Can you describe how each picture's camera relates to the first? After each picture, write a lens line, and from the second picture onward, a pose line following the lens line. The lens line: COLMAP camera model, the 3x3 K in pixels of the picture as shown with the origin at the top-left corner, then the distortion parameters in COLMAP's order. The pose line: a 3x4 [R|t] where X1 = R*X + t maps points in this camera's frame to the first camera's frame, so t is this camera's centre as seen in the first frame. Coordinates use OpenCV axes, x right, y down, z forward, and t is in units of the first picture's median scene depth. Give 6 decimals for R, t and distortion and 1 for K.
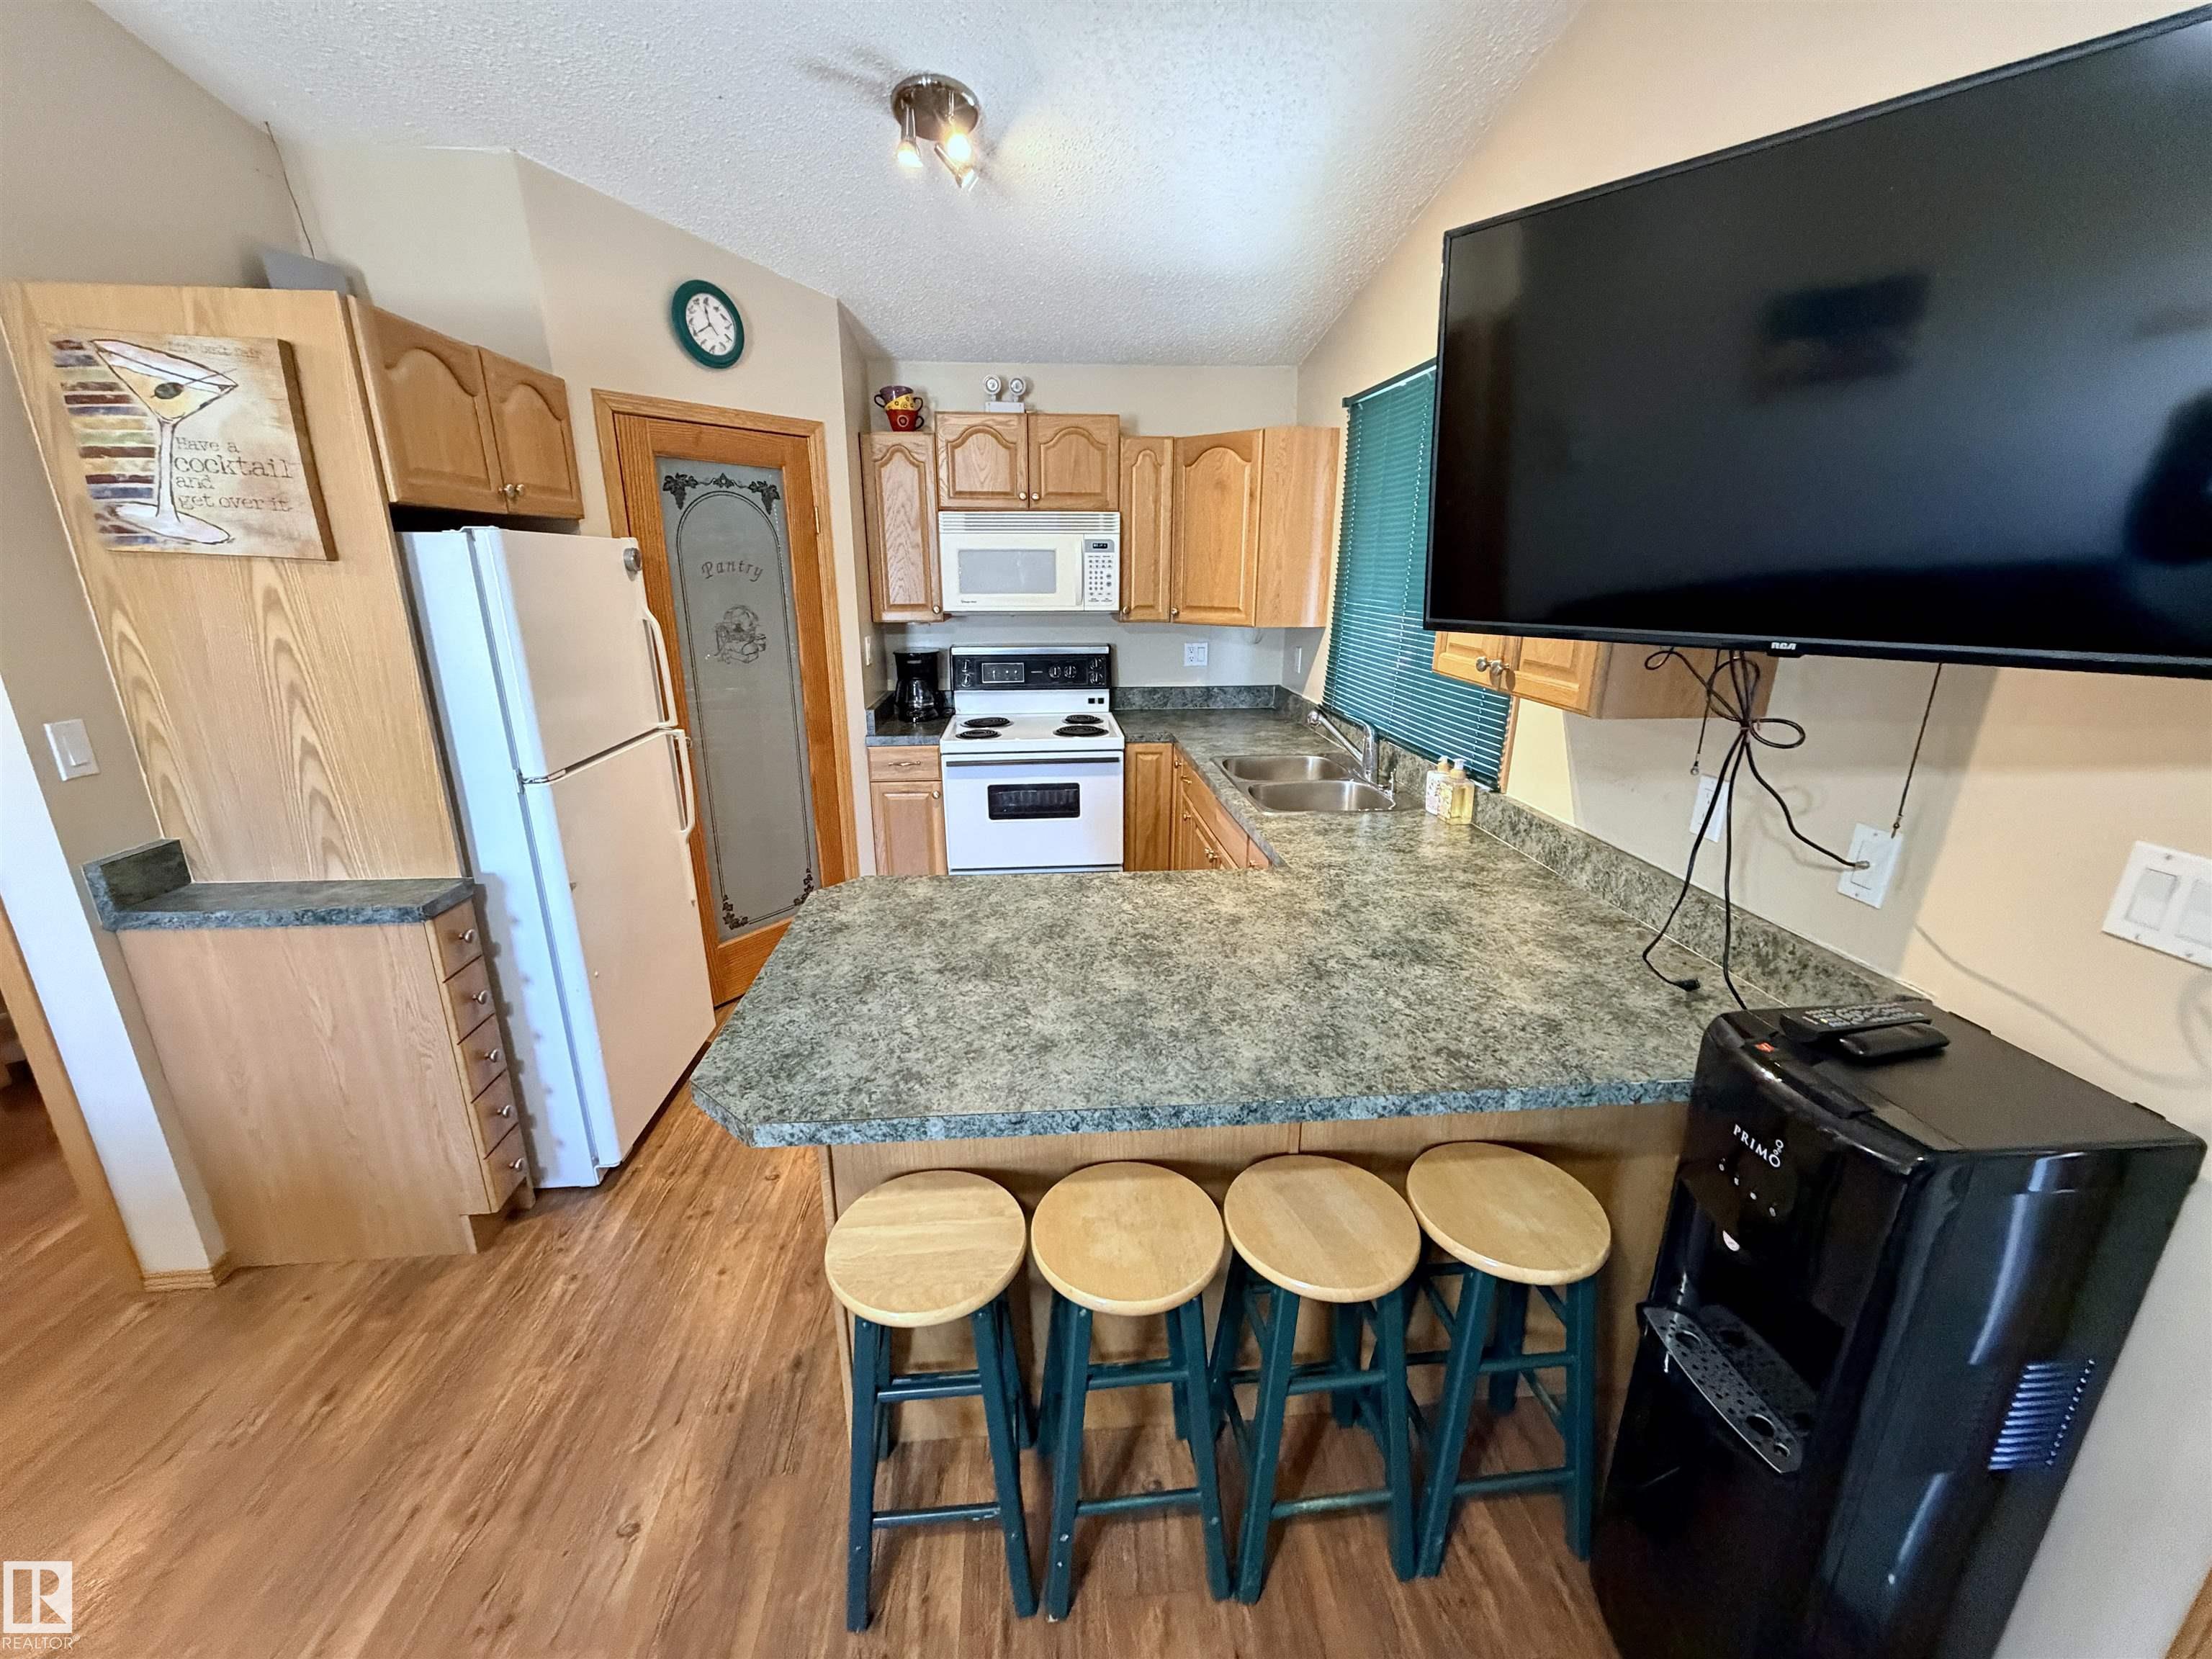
lens RADIAL K [[878.7, 0, 1099.3], [0, 878.7, 827.7], [0, 0, 1]] dist [0.001402, -0.000515]
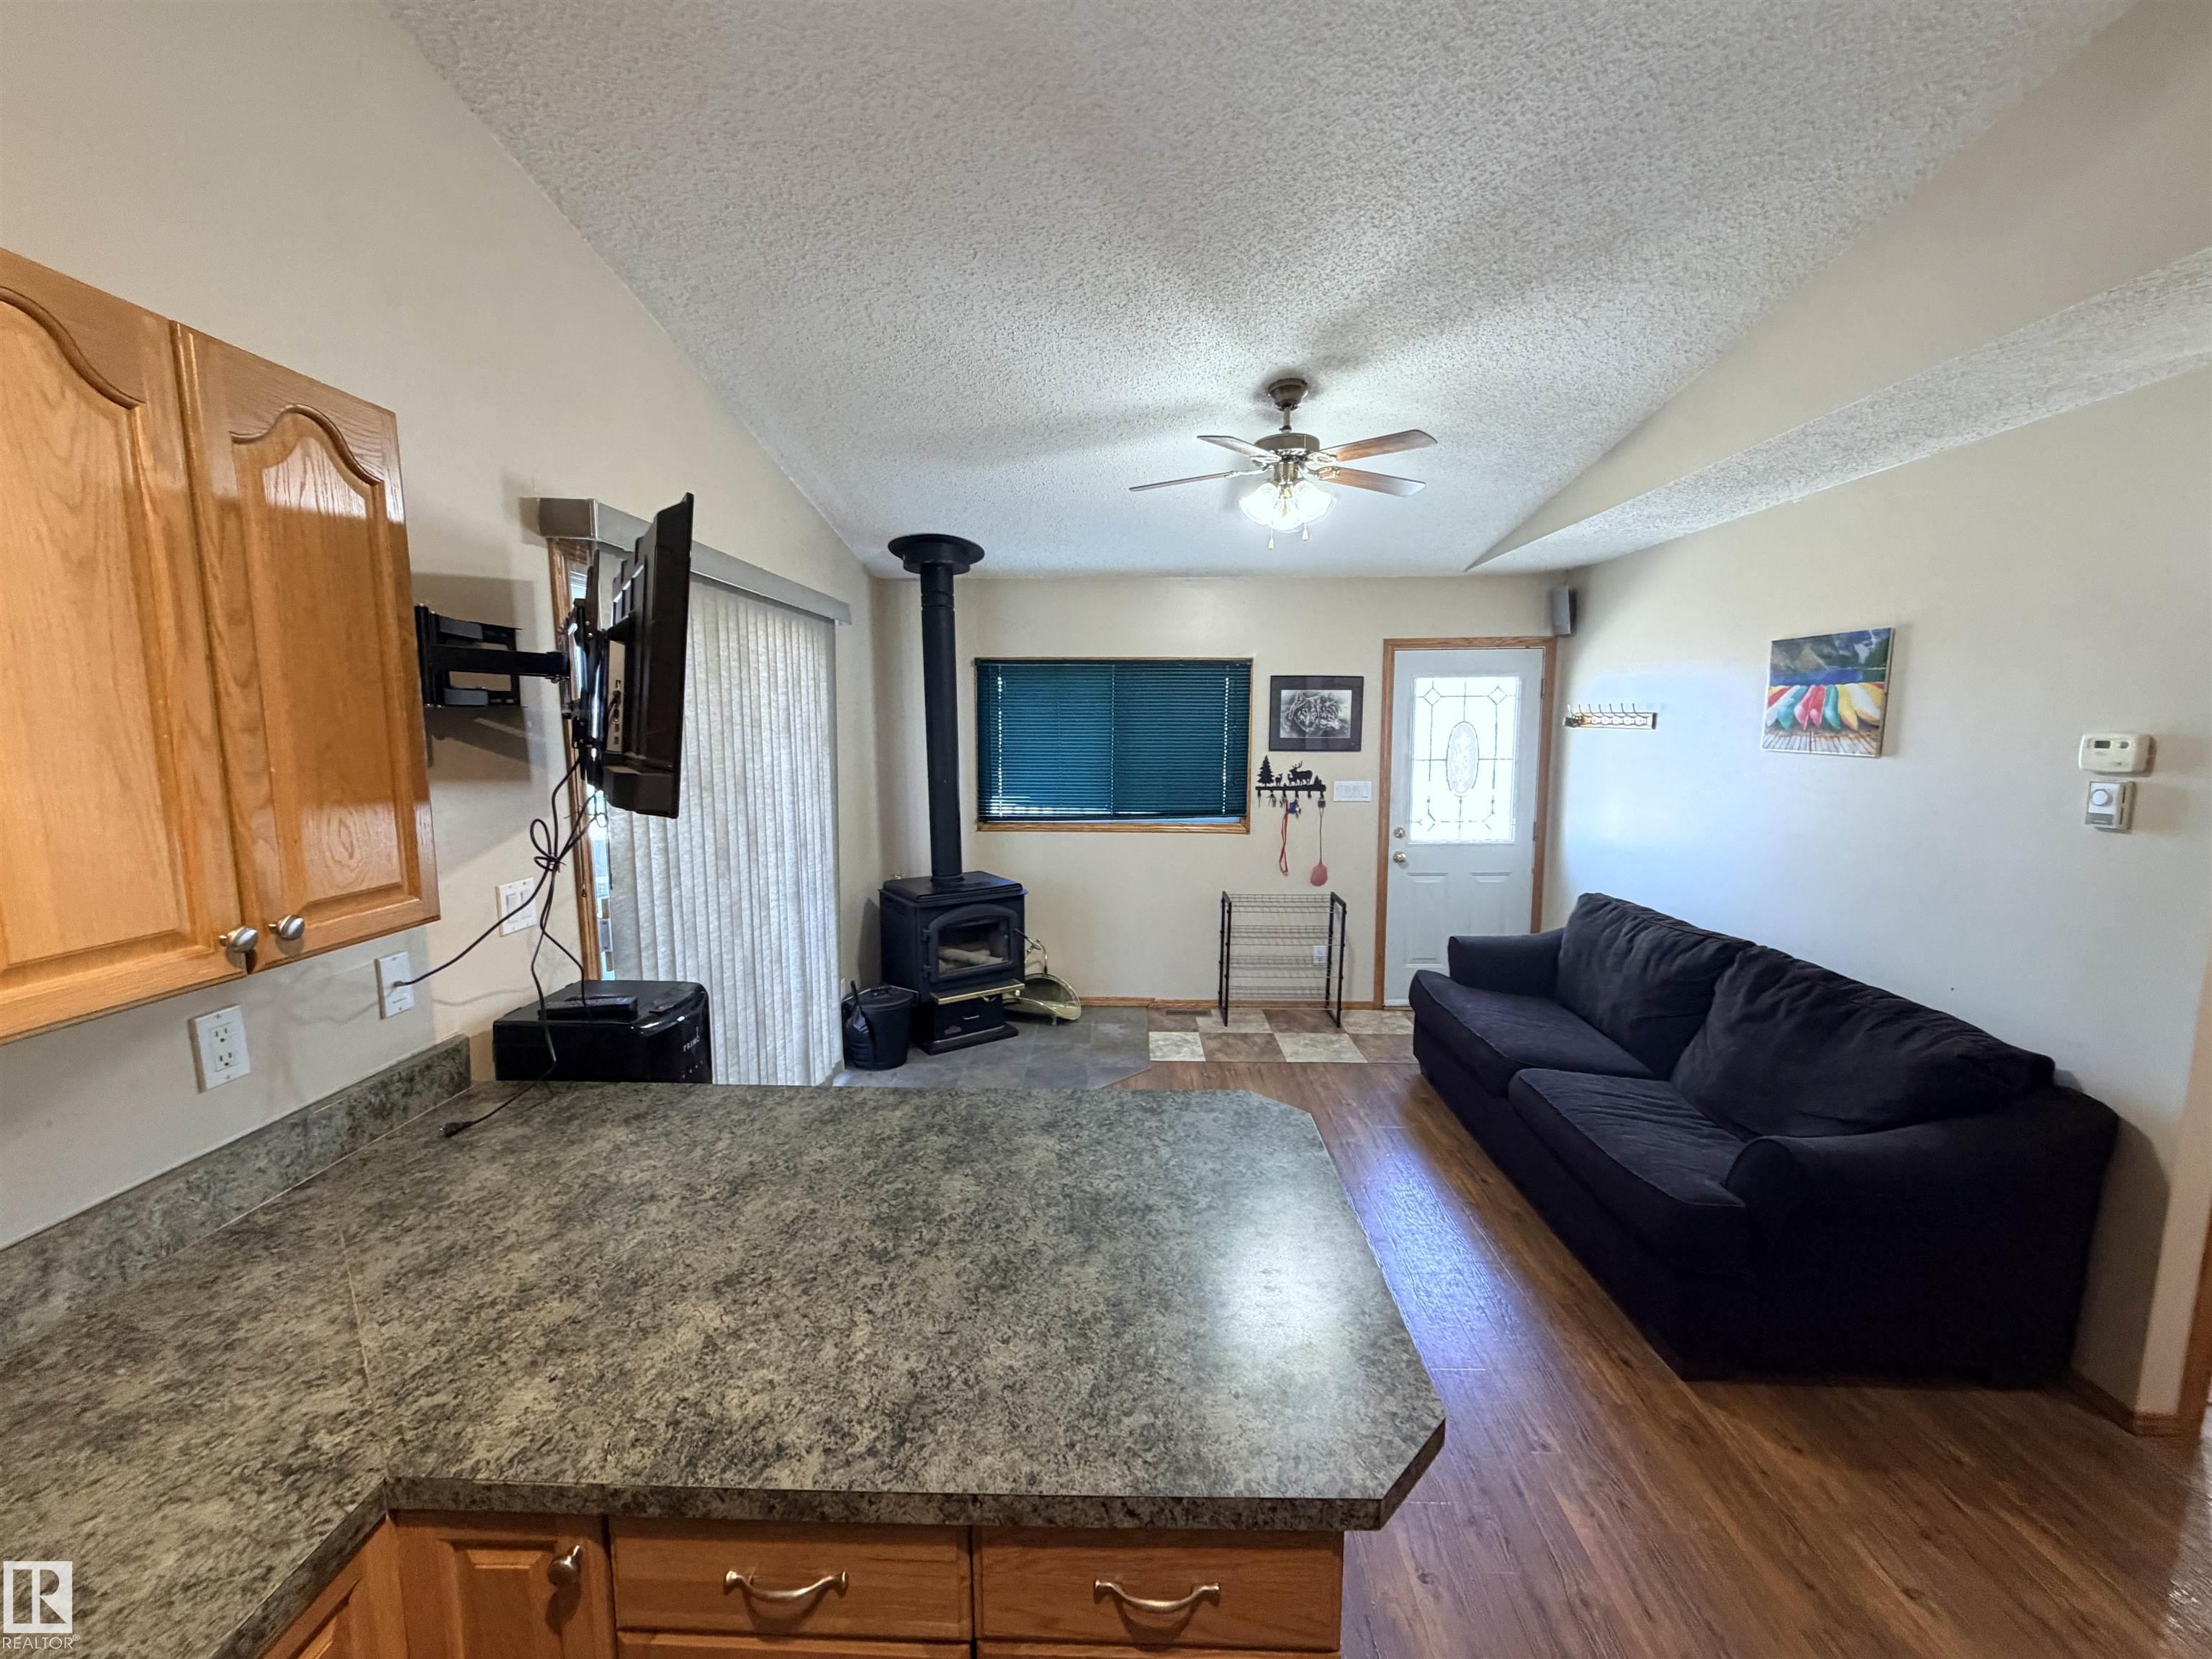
lens RADIAL K [[878.7, 0, 1099.3], [0, 878.7, 827.7], [0, 0, 1]] dist [0.001402, -0.000515]
pose [[-0.993434, -0.014034, 0.113543, -0.125984], [0.033262, 0.914145, 0.404020, -0.301401], [-0.109465, 0.405144, -0.907676, 0.918983]]
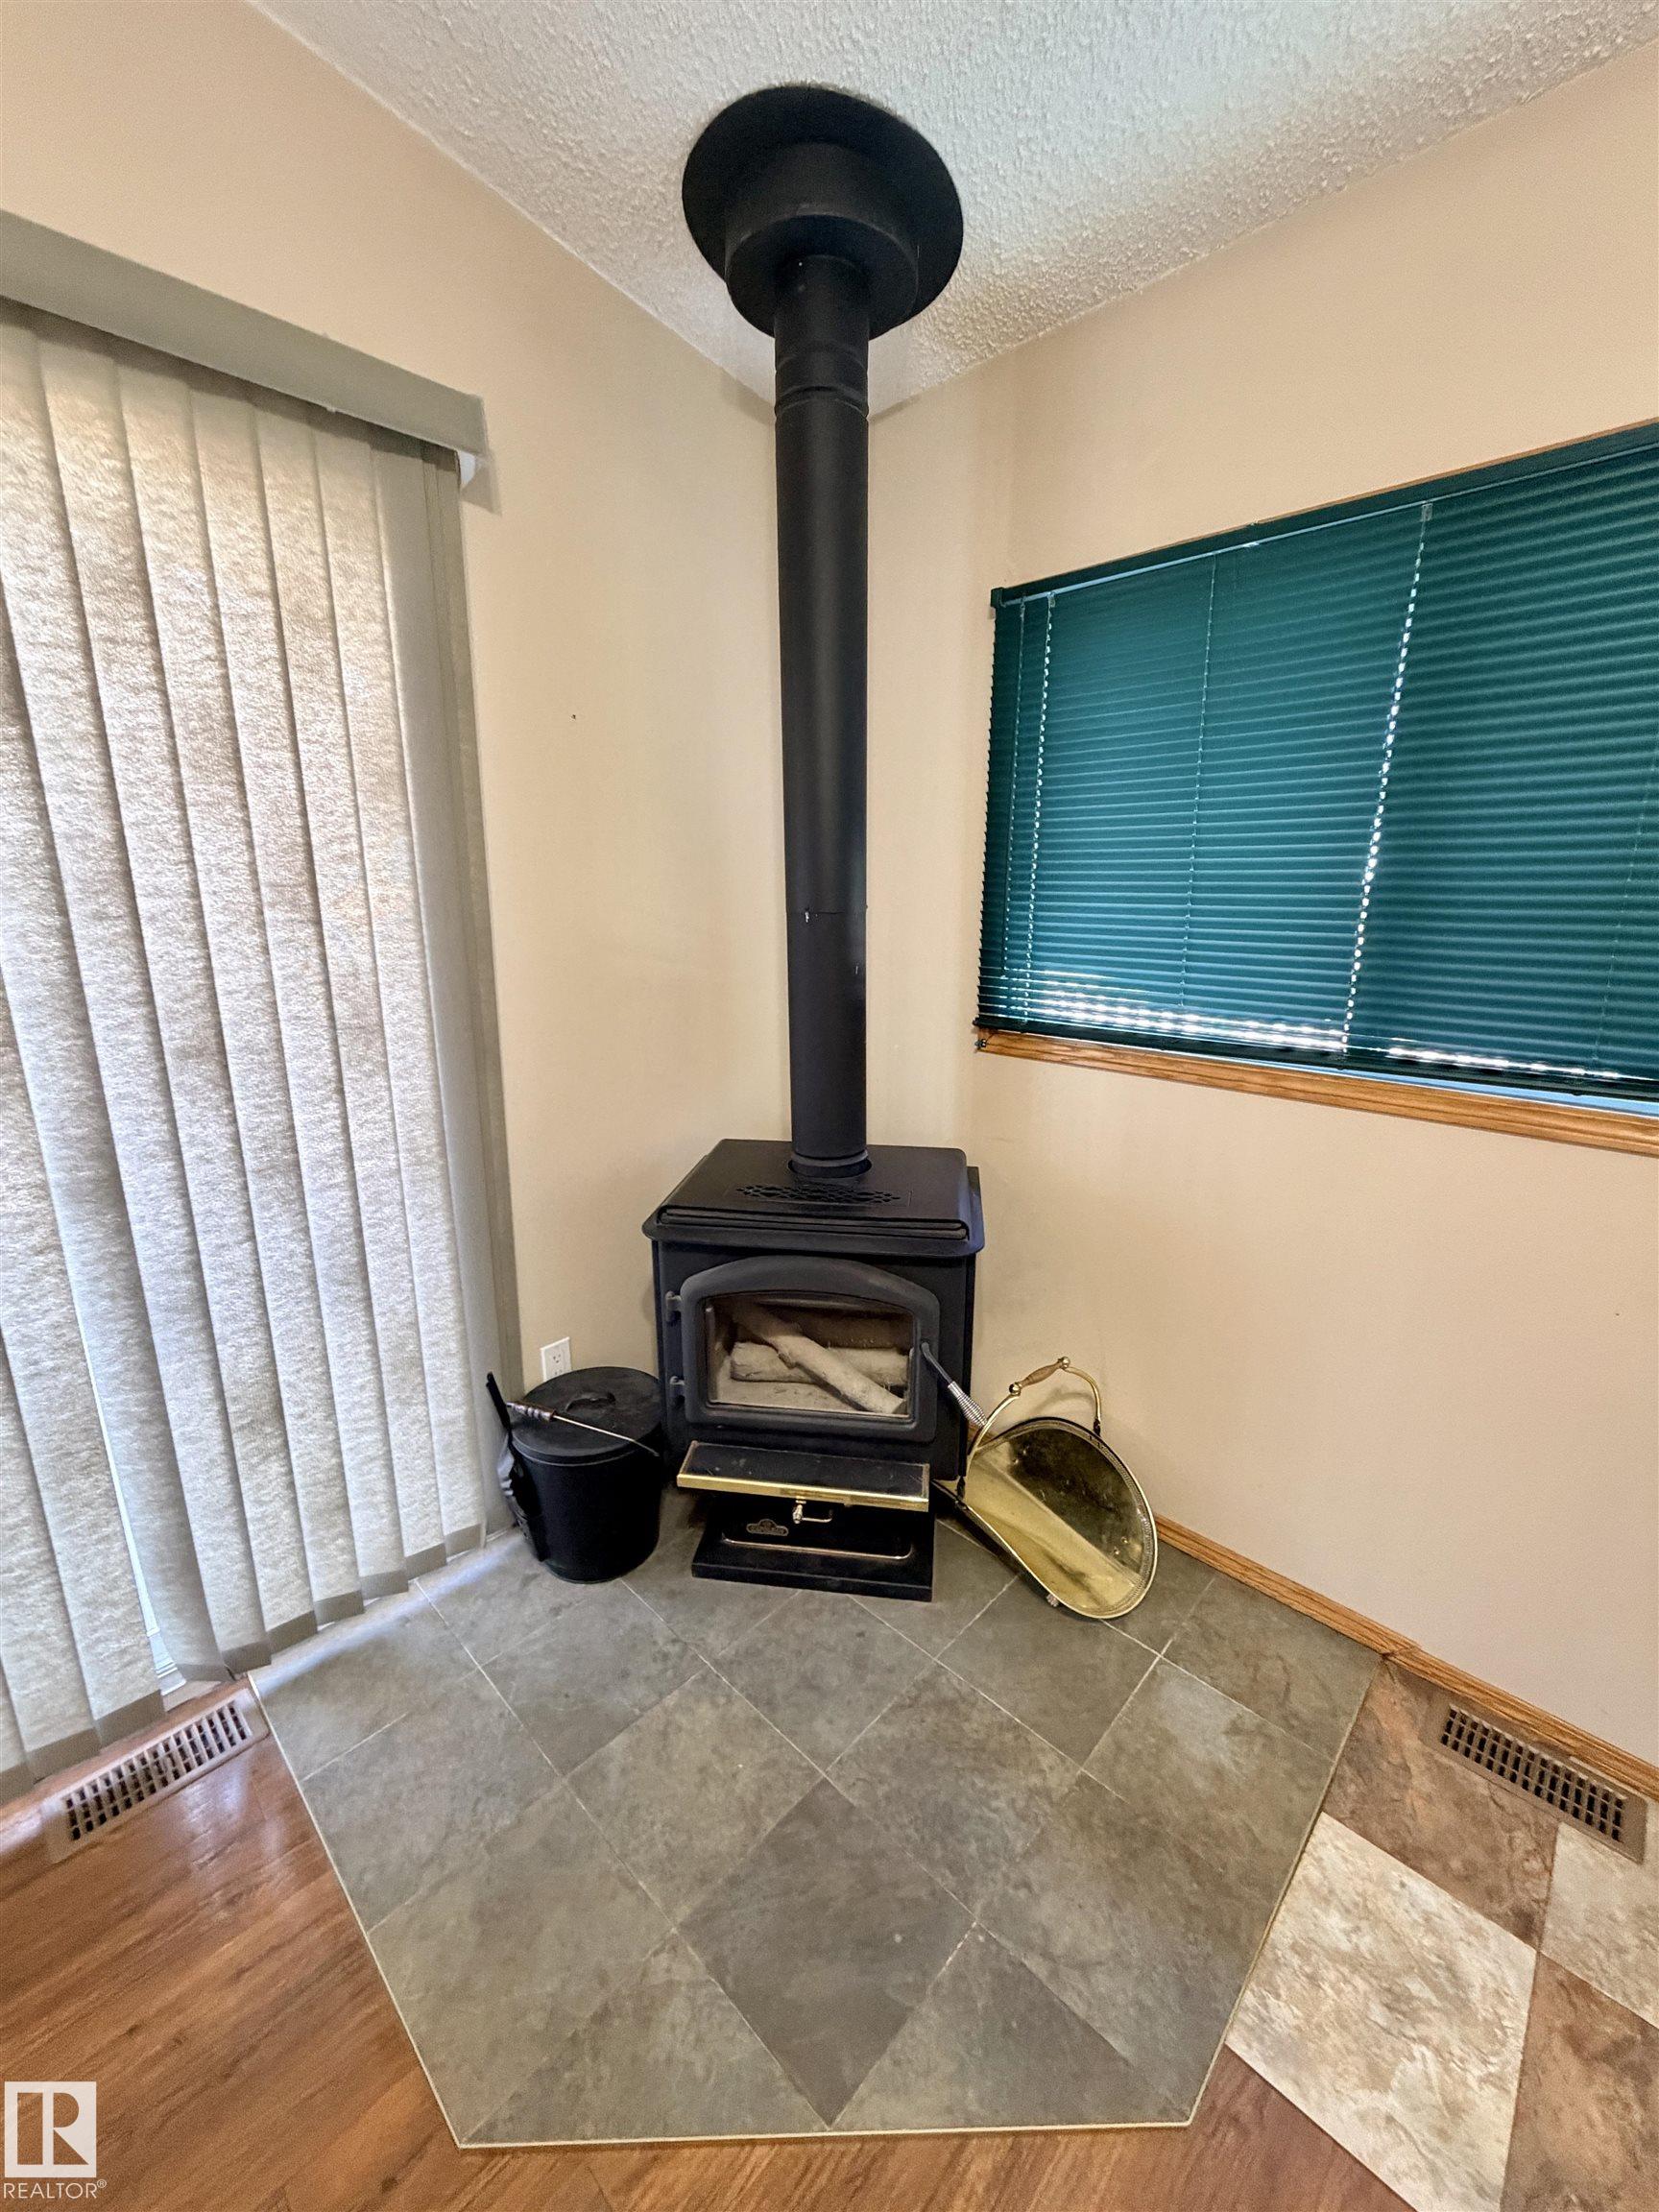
lens RADIAL K [[878.7, 0, 816.3], [0, 878.7, 1102.9], [0, 0, 1]] dist [0.001402, -0.000515]
pose [[-0.654208, -0.180354, 0.734496, -0.140278], [0.217899, 0.885027, 0.411396, 0.126116], [-0.724246, 0.429185, -0.539693, -0.168958]]
